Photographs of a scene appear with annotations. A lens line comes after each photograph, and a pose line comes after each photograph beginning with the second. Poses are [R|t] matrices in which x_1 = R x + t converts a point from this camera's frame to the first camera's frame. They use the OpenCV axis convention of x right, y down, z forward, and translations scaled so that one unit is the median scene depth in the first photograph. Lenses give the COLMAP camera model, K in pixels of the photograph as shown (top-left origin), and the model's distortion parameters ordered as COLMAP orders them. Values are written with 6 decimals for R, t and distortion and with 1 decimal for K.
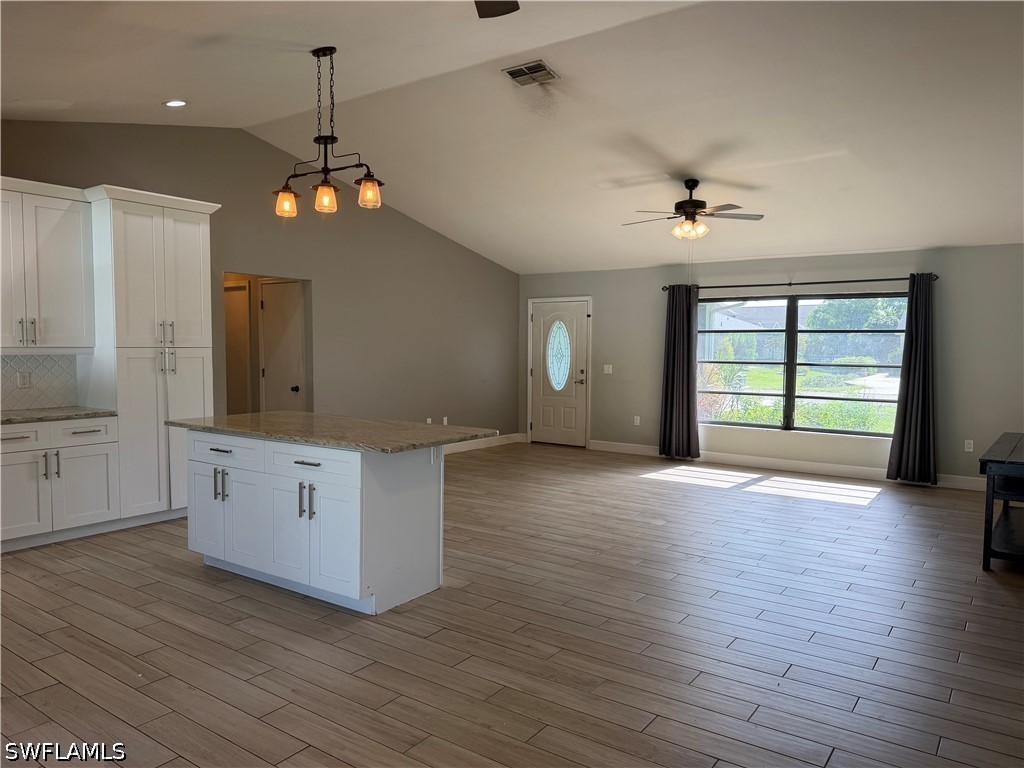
lens RADIAL K [[716.9, 0, 512.0], [0, 716.9, 384.0], [0, 0, 1]] dist [0.120625, -0.191130]
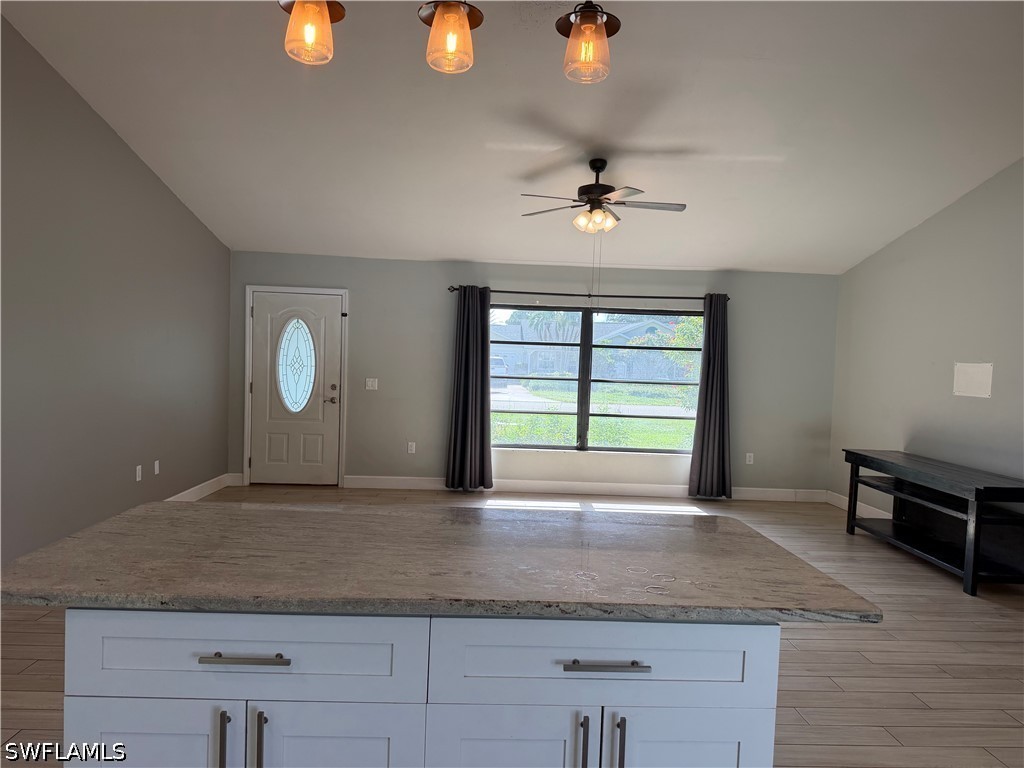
lens RADIAL K [[716.9, 0, 512.0], [0, 716.9, 384.0], [0, 0, 1]] dist [0.120625, -0.191130]
pose [[0.793865, -0.001815, 0.608092, -0.287682], [0.004935, 0.999982, -0.003459, -0.022106], [-0.608074, 0.005747, 0.793859, 0.358225]]
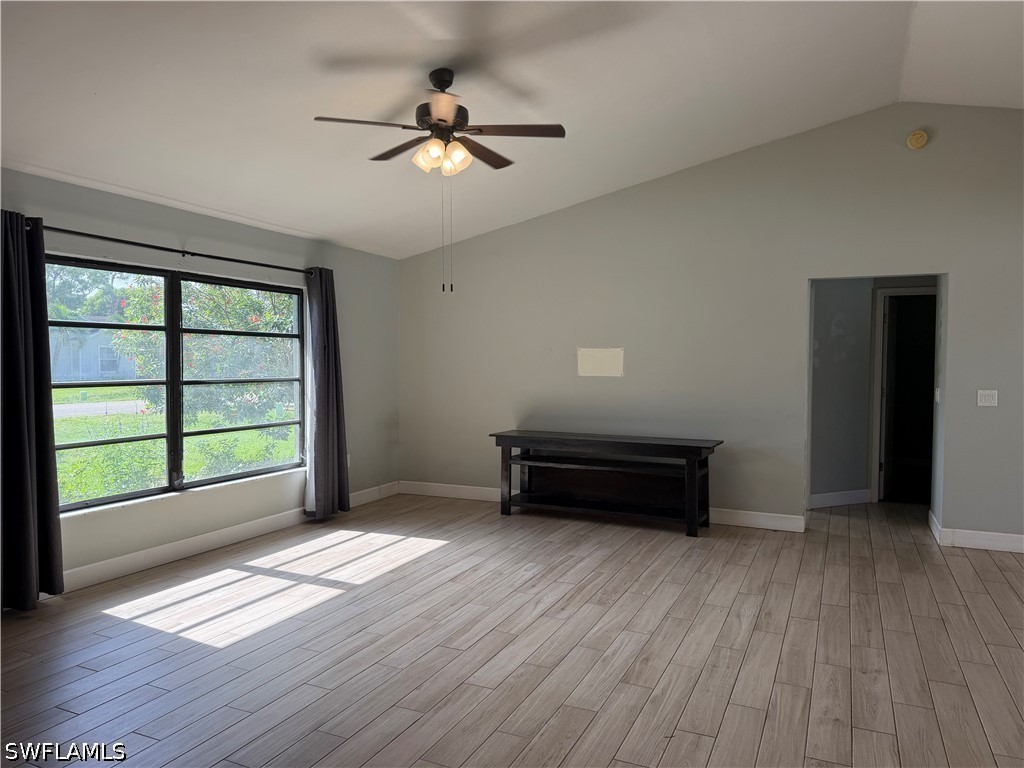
lens RADIAL K [[716.9, 0, 512.0], [0, 716.9, 384.0], [0, 0, 1]] dist [0.120625, -0.191130]
pose [[-0.191276, -0.045379, 0.980487, -0.304637], [0.044679, 0.997493, 0.054882, -0.053433], [-0.980519, 0.054305, -0.188769, 0.938792]]
